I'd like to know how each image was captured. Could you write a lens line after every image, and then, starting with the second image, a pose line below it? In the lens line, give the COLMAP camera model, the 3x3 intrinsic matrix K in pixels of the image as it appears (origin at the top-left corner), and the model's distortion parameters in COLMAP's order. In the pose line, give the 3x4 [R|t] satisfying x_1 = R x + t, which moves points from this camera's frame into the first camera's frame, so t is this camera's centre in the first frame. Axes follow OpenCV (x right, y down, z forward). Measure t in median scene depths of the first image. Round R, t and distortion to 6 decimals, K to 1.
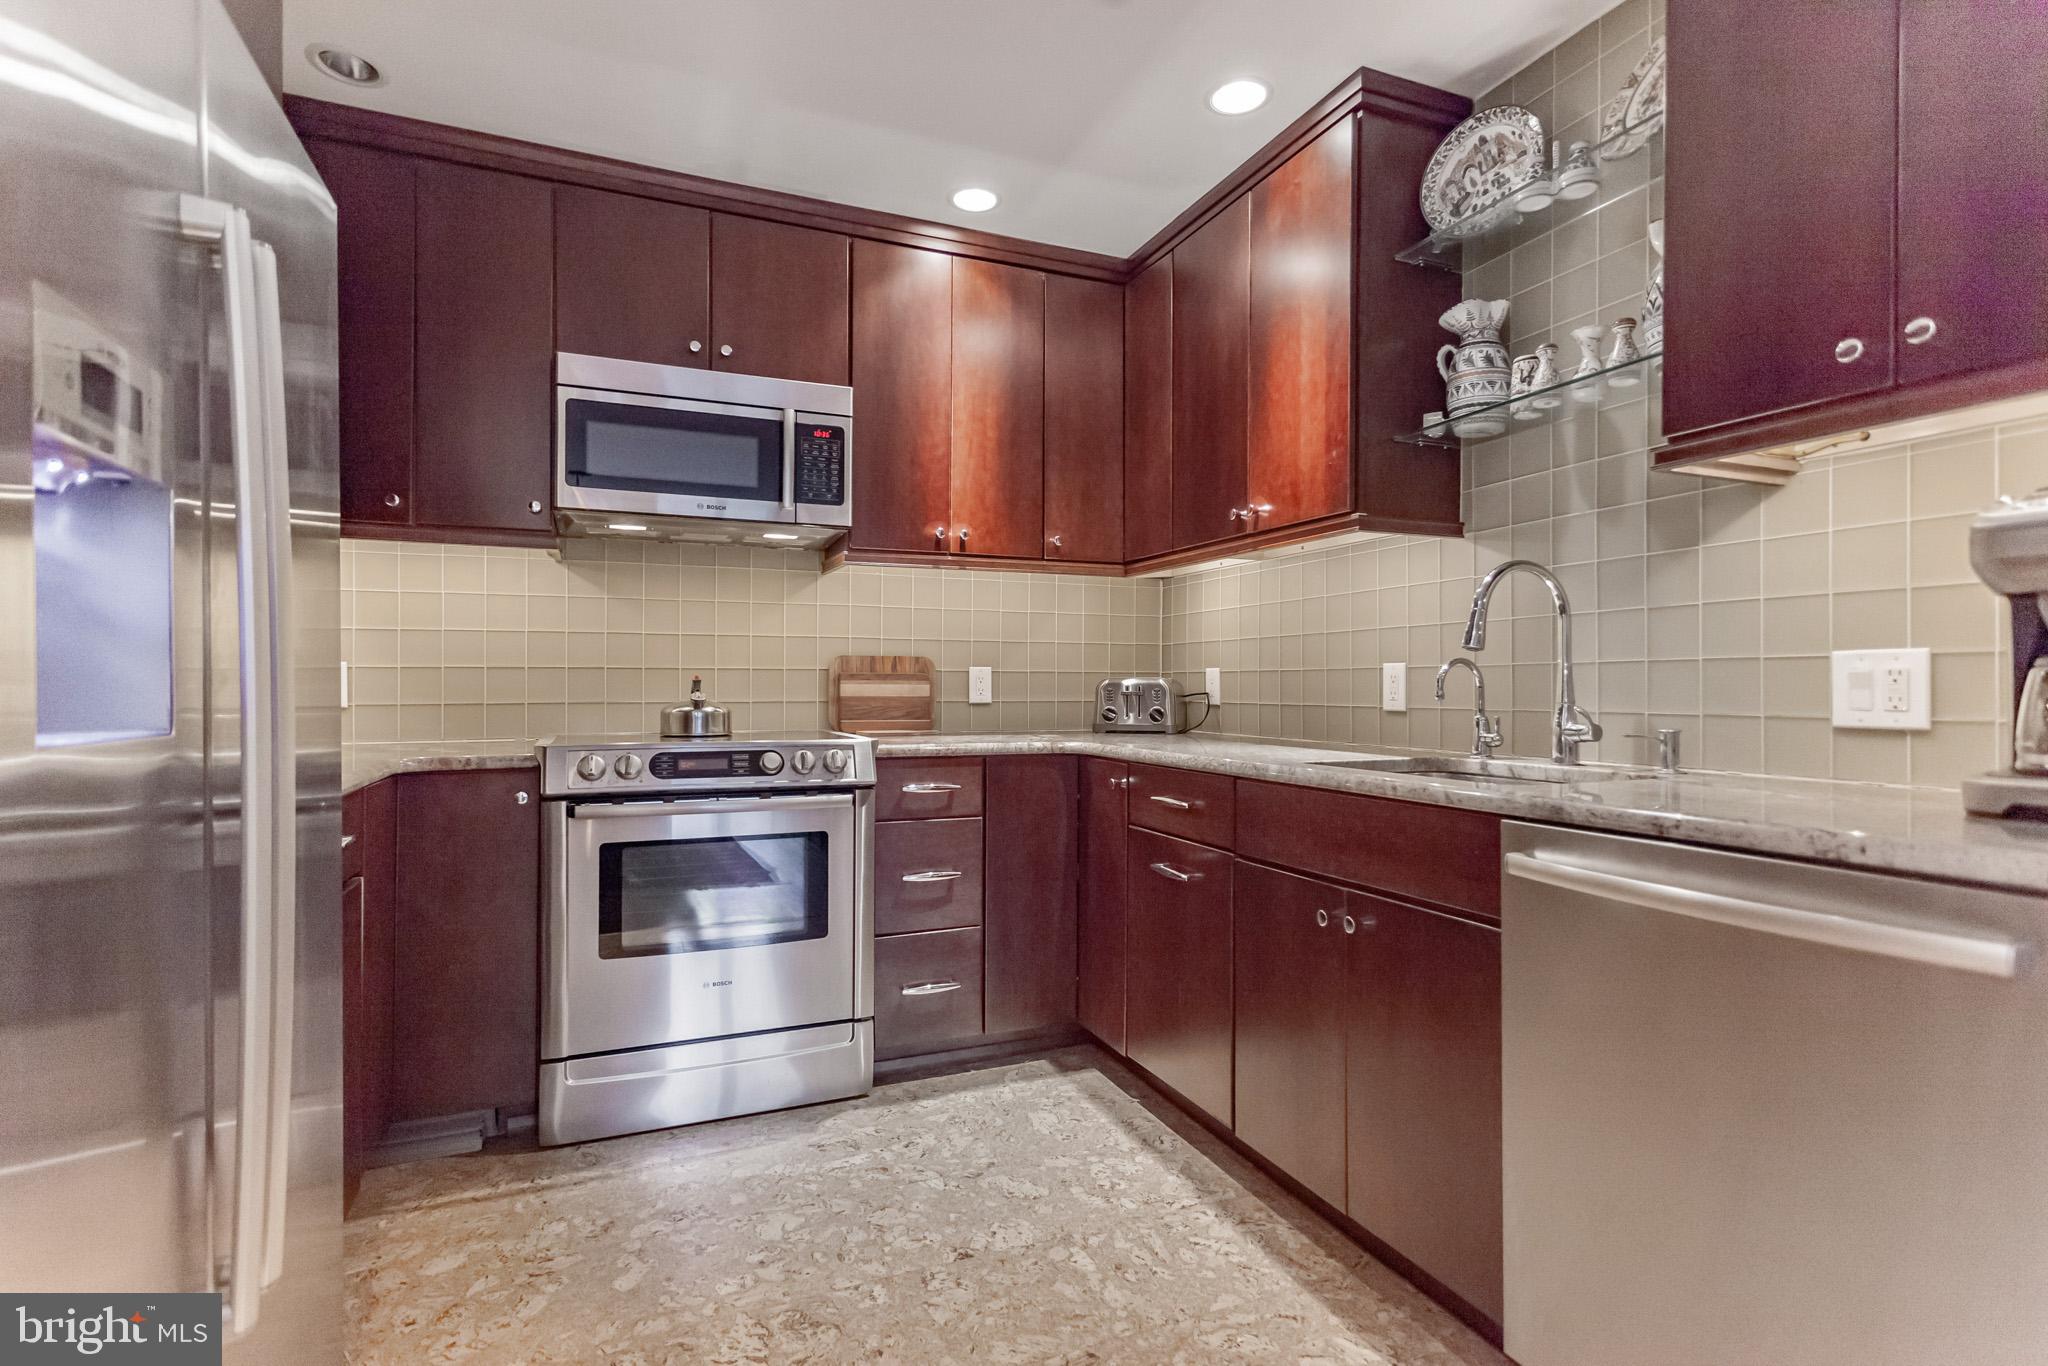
lens RADIAL K [[1013.5, 0, 1066.6], [0, 1013.5, 684.7], [0, 0, 1]] dist [0.006304, 0.001199]
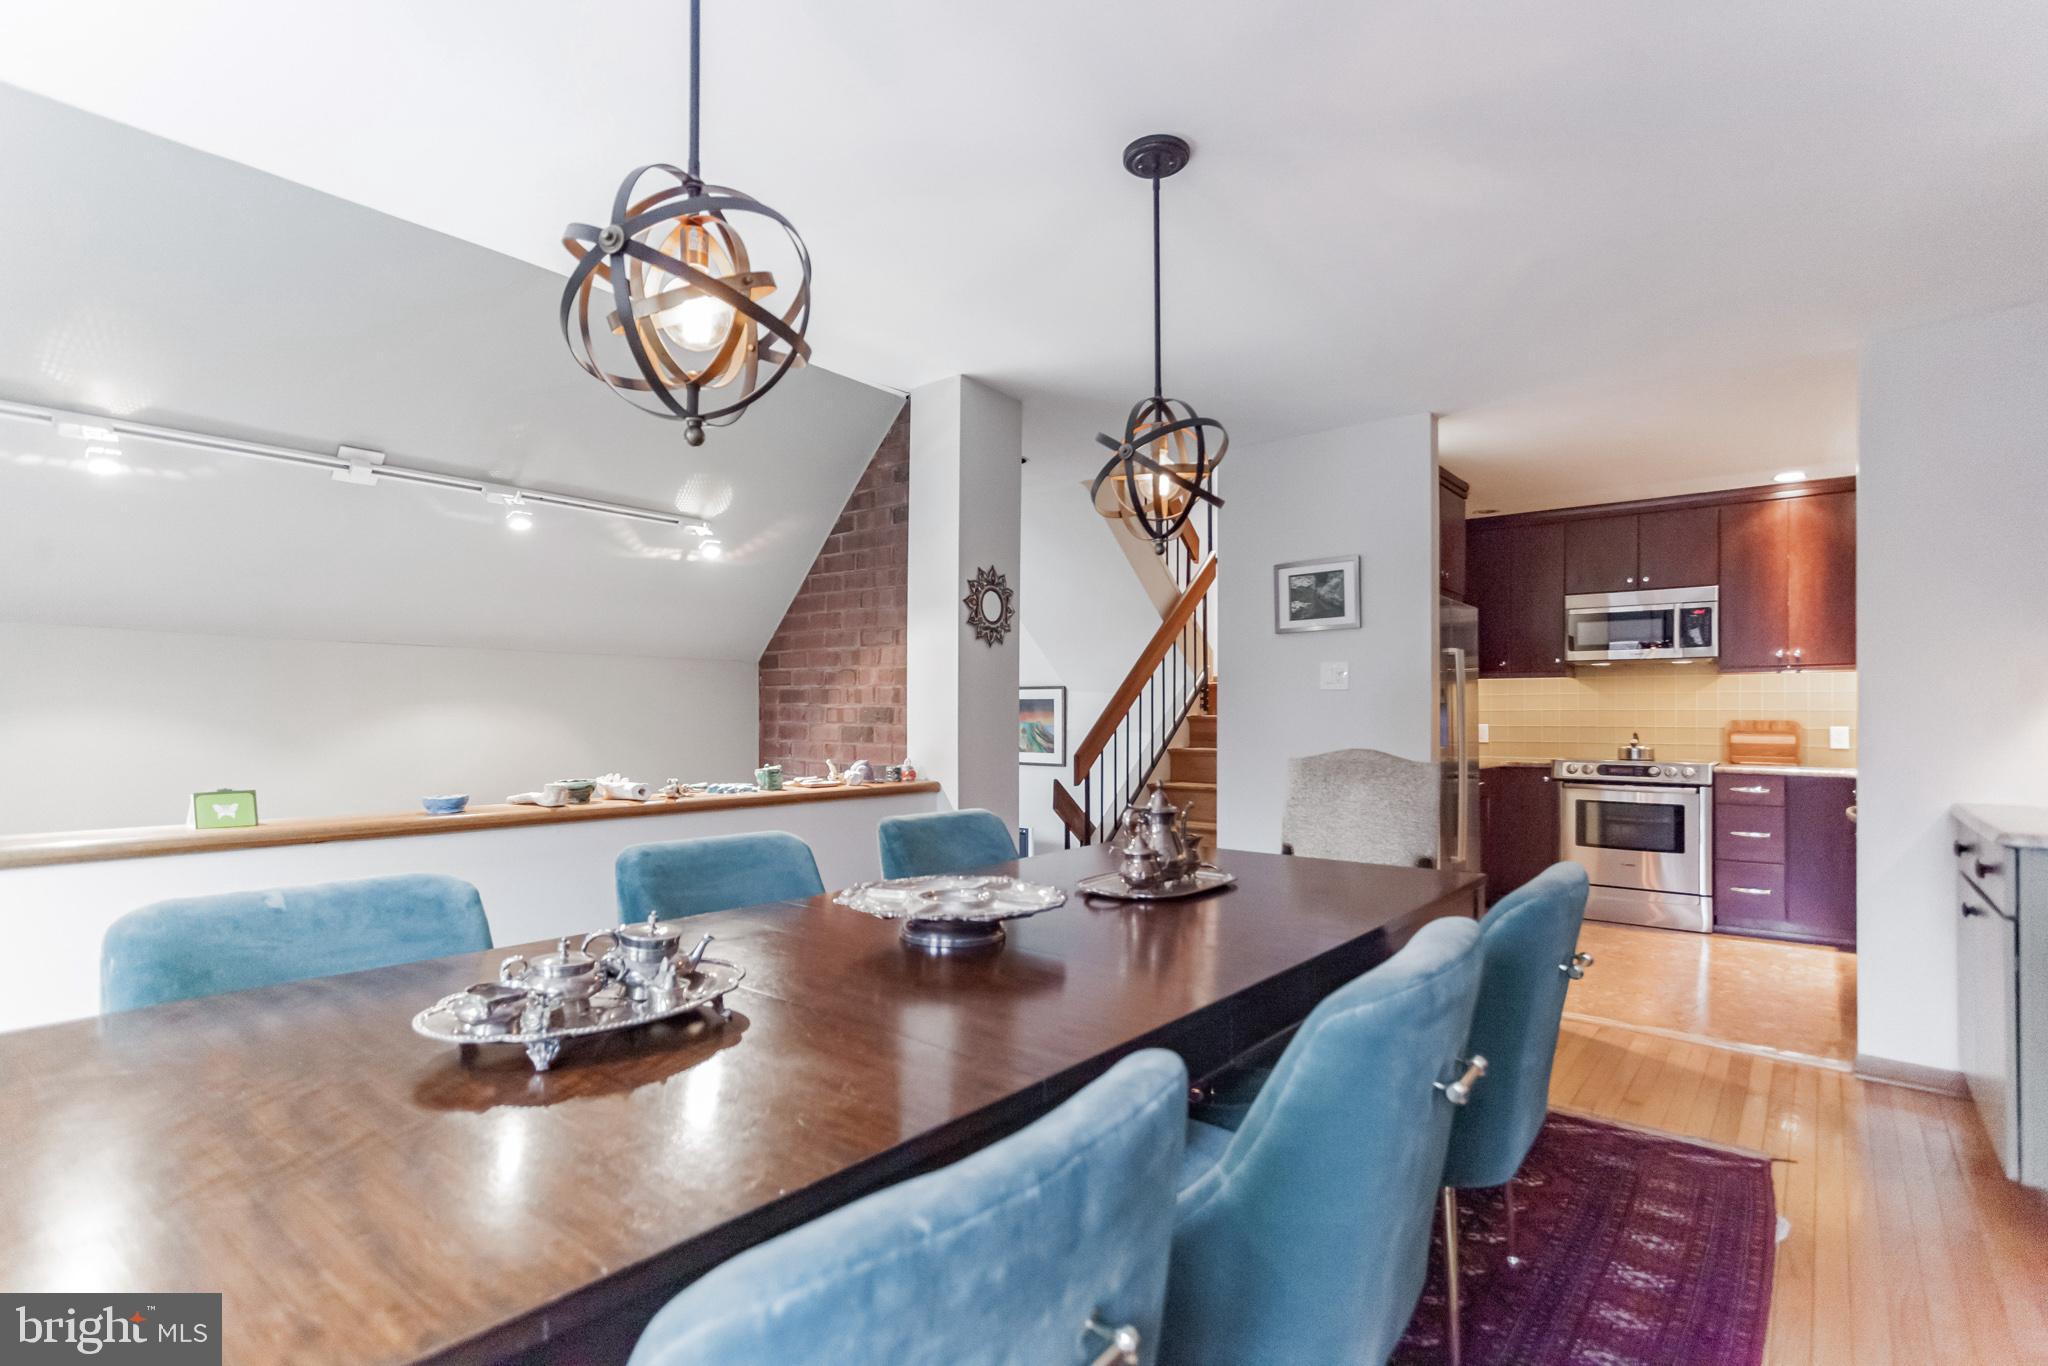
lens RADIAL K [[974.9, 0, 1025.4], [0, 974.9, 706.9], [0, 0, 1]] dist [0.006014, 0.000902]
pose [[0.467580, -0.009302, -0.883902, 0.925051], [-0.004674, 0.999905, -0.012996, -0.030271], [0.883938, 0.010208, 0.467492, -1.186262]]
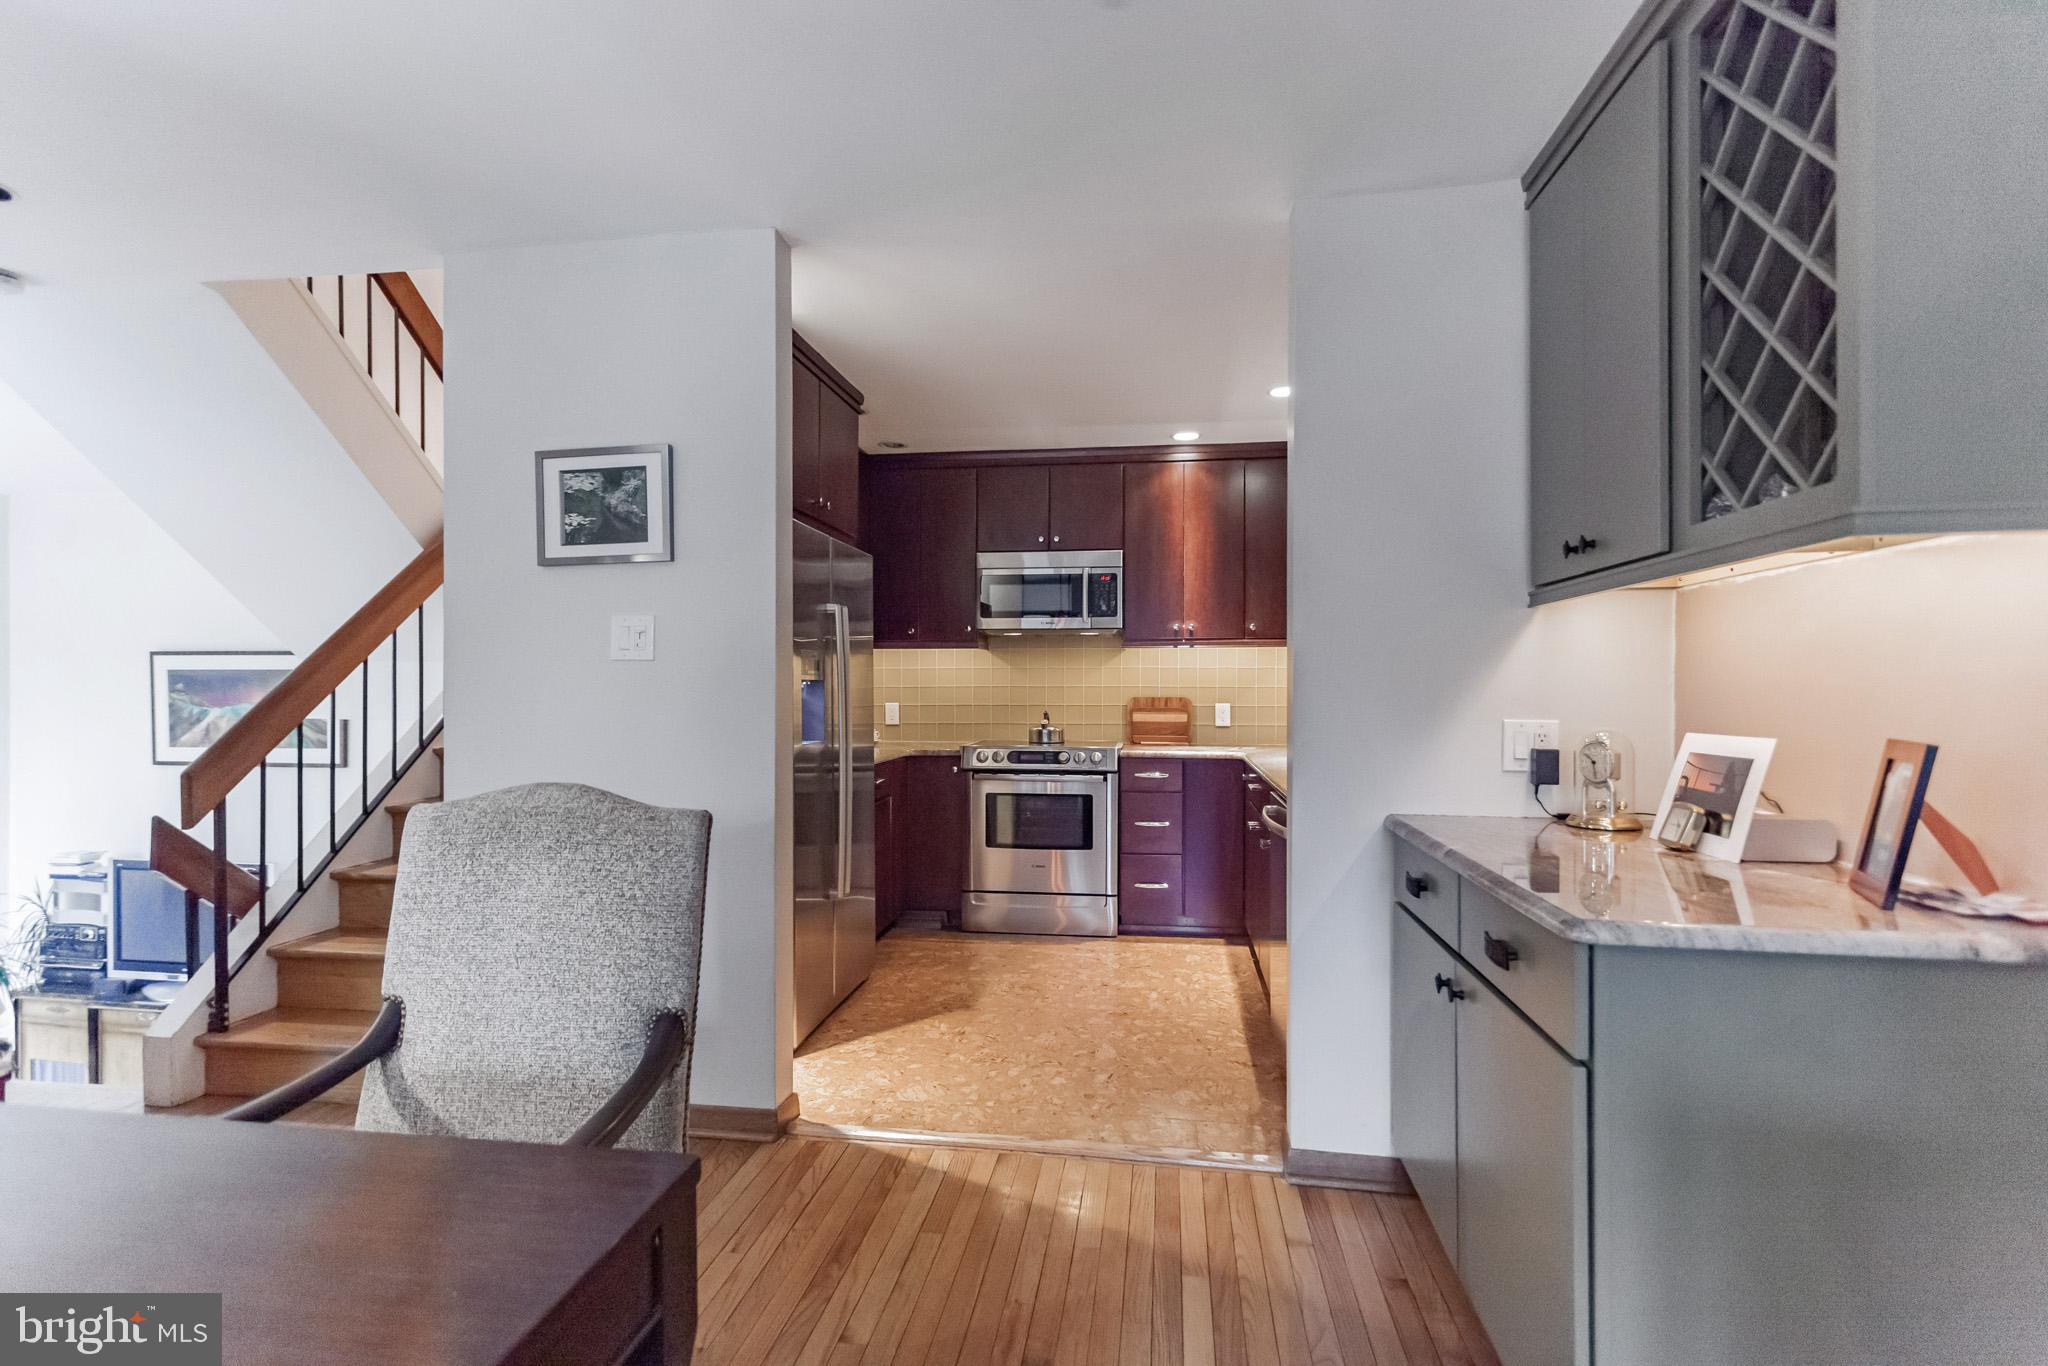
lens RADIAL K [[985.9, 0, 1026.4], [0, 985.9, 691.6], [0, 0, 1]] dist [0.005168, 0.000672]
pose [[0.853520, -0.000993, -0.521059, 0.609719], [0.001430, 0.999999, 0.000437, -0.049465], [0.521058, -0.001119, 0.853521, -0.635114]]
